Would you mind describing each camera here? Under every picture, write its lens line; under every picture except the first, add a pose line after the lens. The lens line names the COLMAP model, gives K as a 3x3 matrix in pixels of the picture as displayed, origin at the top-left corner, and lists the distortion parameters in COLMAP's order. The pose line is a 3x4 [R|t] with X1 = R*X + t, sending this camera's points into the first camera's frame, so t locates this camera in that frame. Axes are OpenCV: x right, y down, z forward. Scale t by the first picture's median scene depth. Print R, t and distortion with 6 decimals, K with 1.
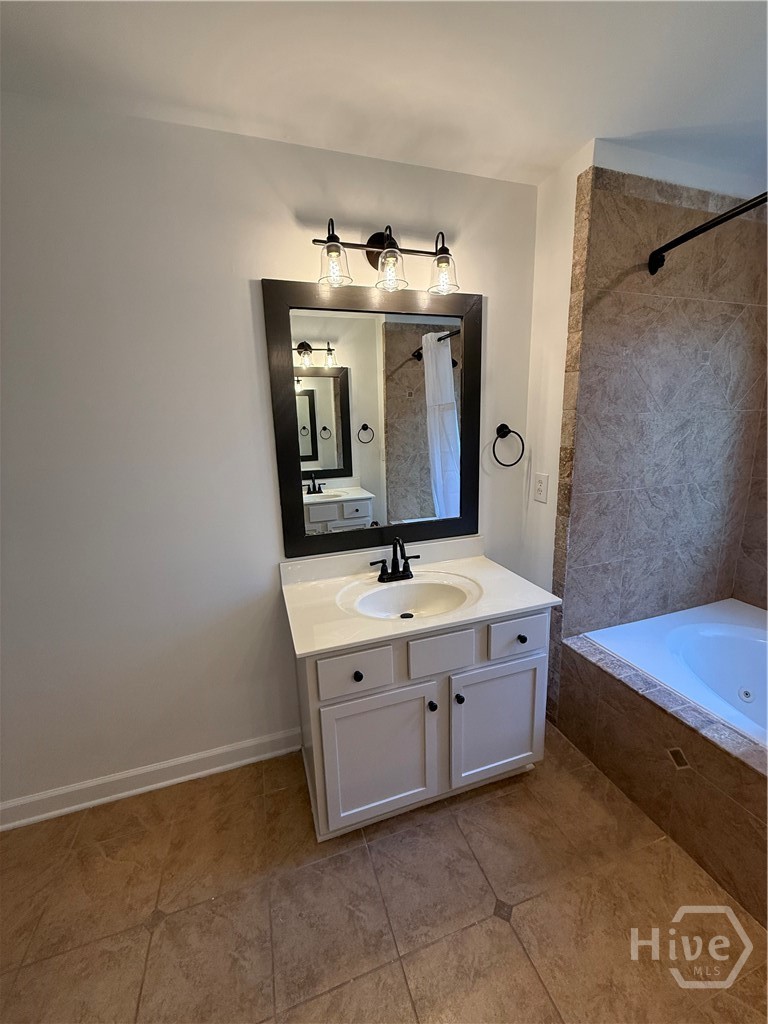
lens RADIAL K [[407.6, 0, 384.0], [0, 407.6, 508.7], [0, 0, 1]] dist [0.000205, 0.000012]
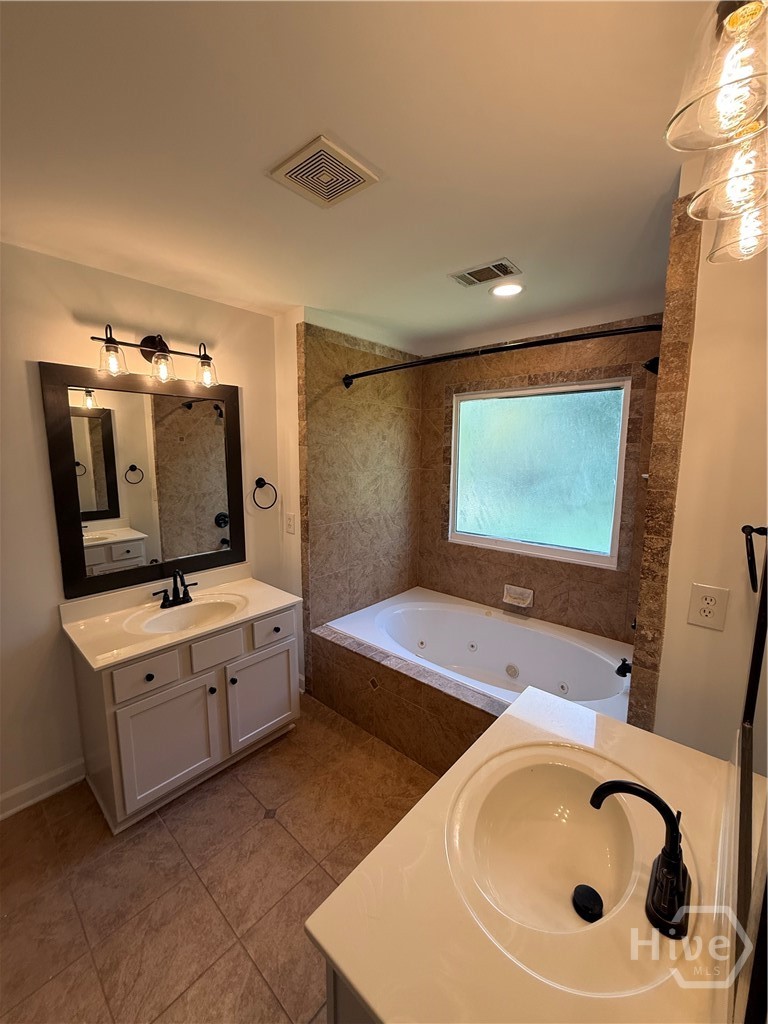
lens RADIAL K [[407.6, 0, 384.0], [0, 407.6, 508.7], [0, 0, 1]] dist [0.000205, 0.000012]
pose [[0.866933, -0.036139, 0.497112, -0.032010], [0.071995, 0.995988, -0.053150, -0.004334], [-0.493197, 0.081867, 0.866057, -0.418135]]
